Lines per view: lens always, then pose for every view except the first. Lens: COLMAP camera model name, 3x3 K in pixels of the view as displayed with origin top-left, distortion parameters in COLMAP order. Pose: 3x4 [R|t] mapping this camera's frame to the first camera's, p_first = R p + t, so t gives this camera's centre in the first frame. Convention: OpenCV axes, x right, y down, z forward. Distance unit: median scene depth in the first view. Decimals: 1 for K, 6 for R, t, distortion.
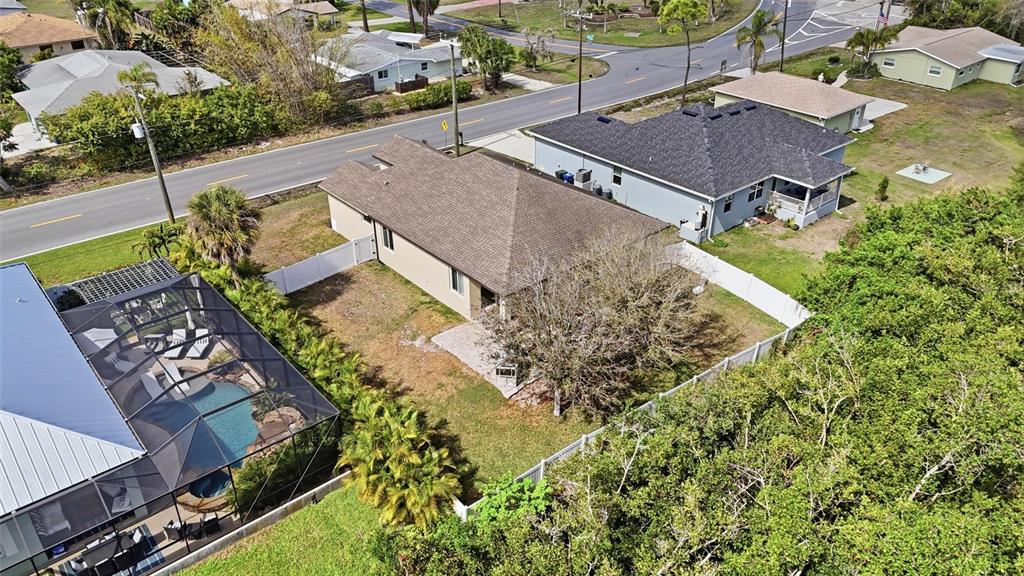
lens RADIAL K [[754.7, 0, 512.0], [0, 754.7, 288.0], [0, 0, 1]] dist [0.088924, -0.097320]
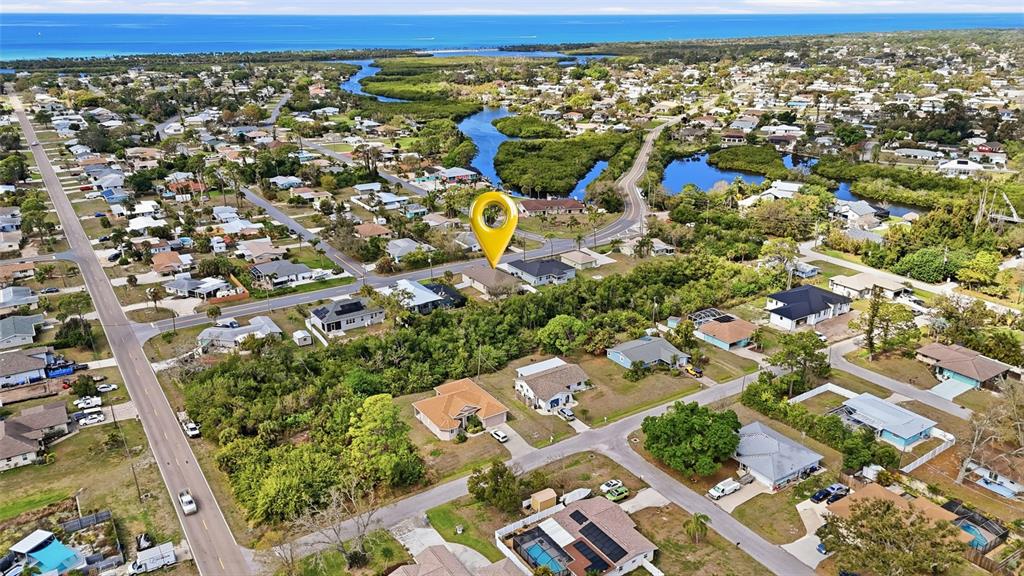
lens RADIAL K [[754.7, 0, 512.0], [0, 754.7, 288.0], [0, 0, 1]] dist [0.088924, -0.097320]
pose [[0.993088, 0.042333, -0.109476, 0.499455], [-0.060653, 0.983600, -0.169860, 0.624626], [0.100490, 0.175326, 0.979368, -3.014347]]
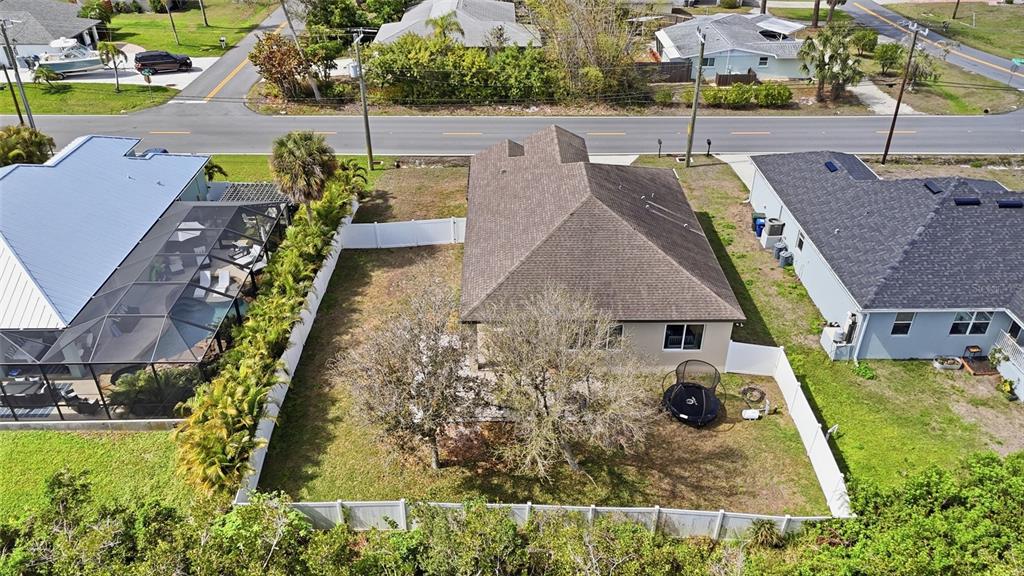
lens RADIAL K [[754.7, 0, 512.0], [0, 754.7, 288.0], [0, 0, 1]] dist [0.088924, -0.097320]
pose [[0.771960, 0.338376, -0.538126, 0.284346], [-0.317416, 0.938645, 0.134881, -0.093229], [0.550750, 0.066686, 0.832002, 0.161387]]
